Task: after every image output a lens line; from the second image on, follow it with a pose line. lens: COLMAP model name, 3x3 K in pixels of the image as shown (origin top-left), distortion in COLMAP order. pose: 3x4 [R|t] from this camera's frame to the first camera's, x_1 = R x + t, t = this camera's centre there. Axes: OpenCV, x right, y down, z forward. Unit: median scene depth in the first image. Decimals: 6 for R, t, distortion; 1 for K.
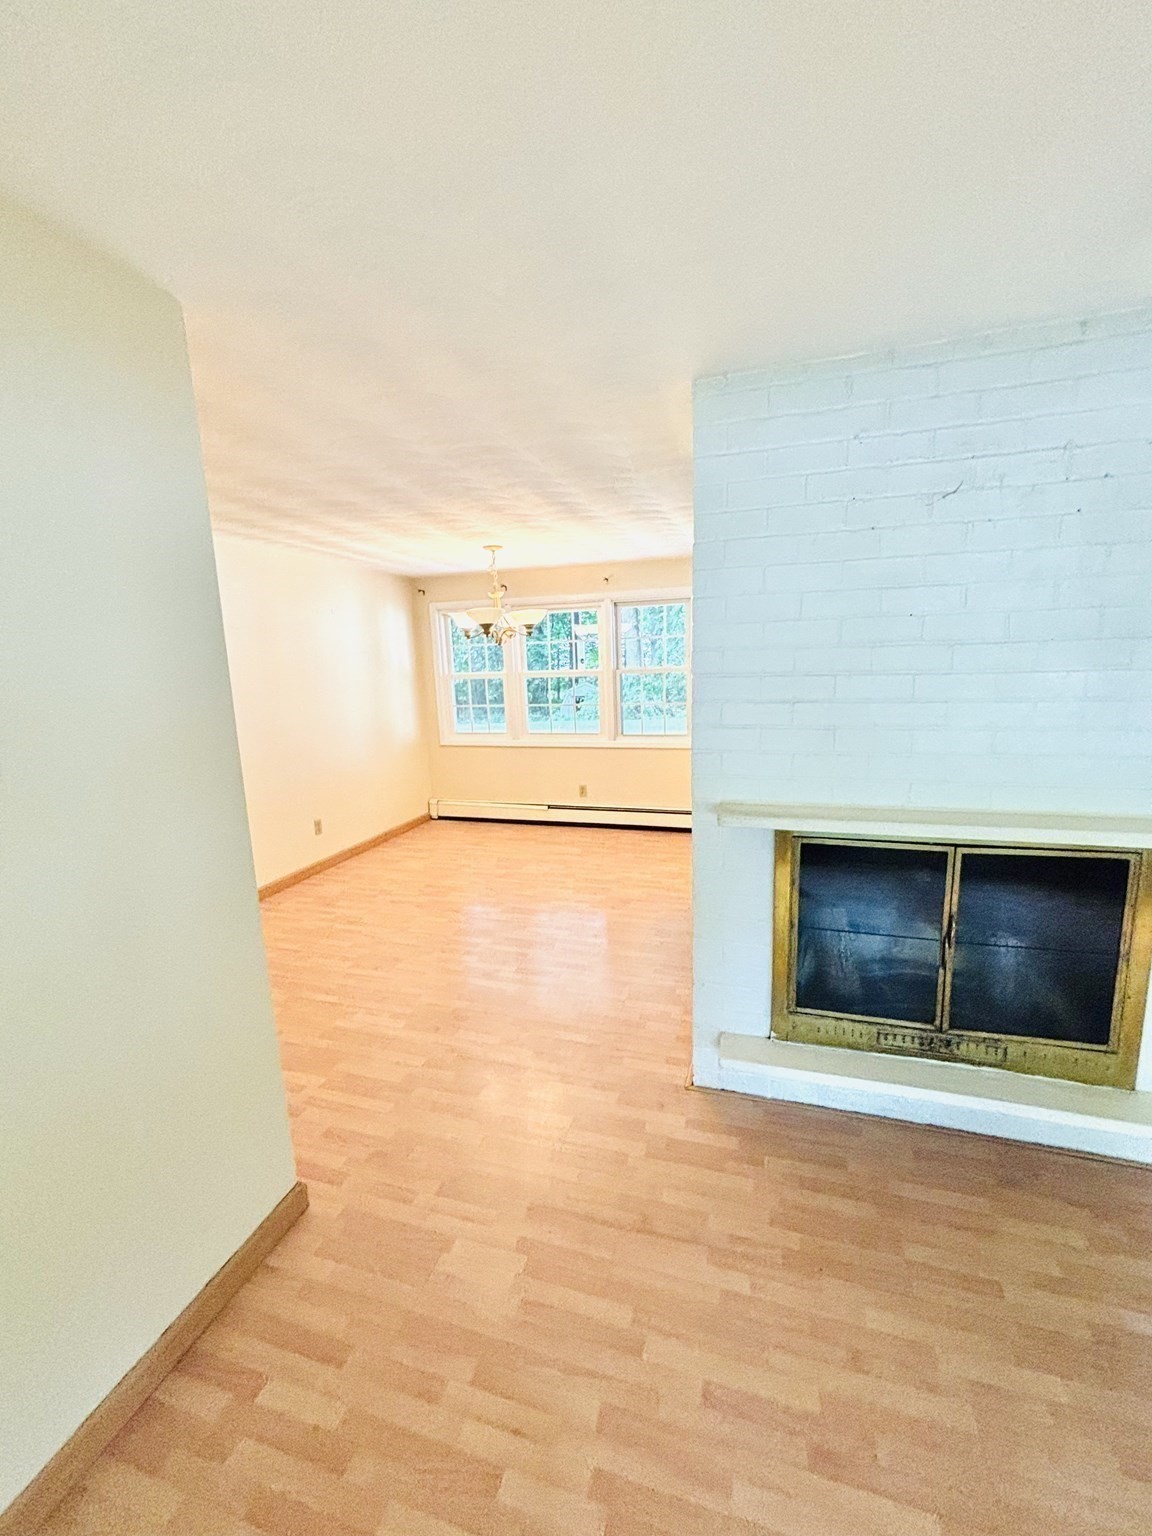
lens RADIAL K [[619.2, 0, 581.0], [0, 619.2, 773.5], [0, 0, 1]] dist [0.015153, -0.000347]
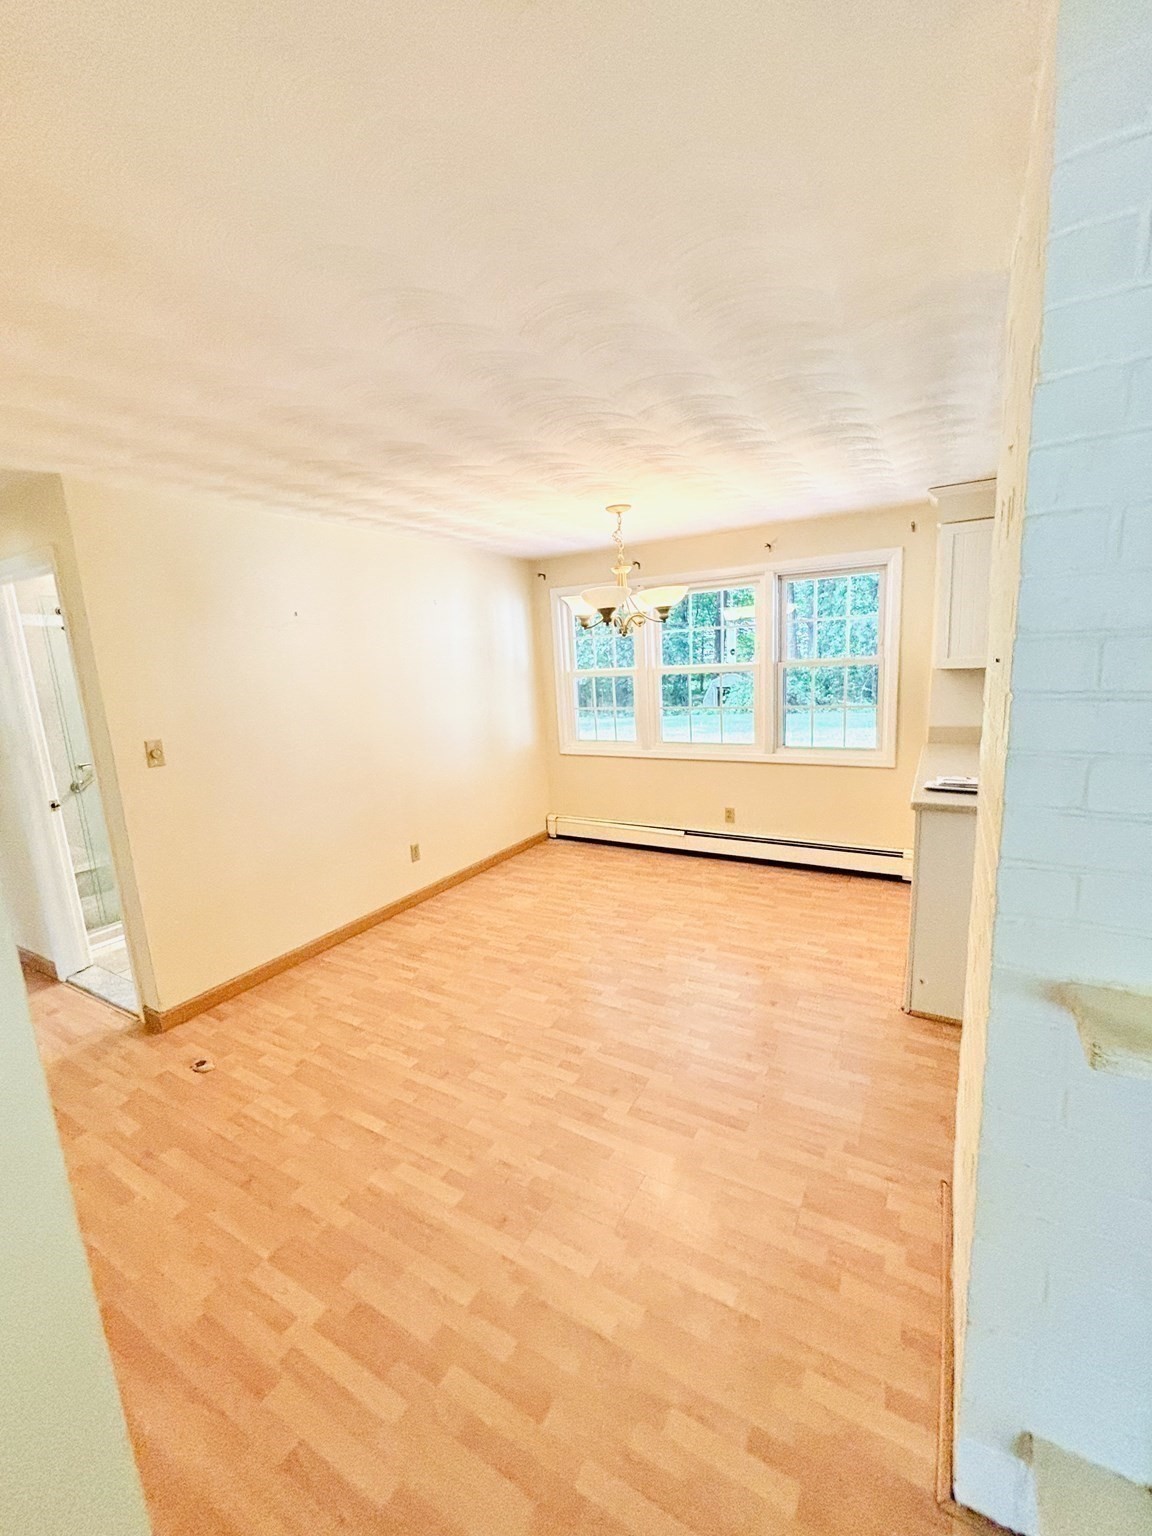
lens RADIAL K [[619.2, 0, 581.0], [0, 619.2, 773.5], [0, 0, 1]] dist [0.015153, -0.000347]
pose [[0.974387, 0.022806, -0.223720, -0.006496], [-0.019058, 0.999640, 0.018898, -0.040895], [0.224070, -0.014150, 0.974470, 0.195072]]
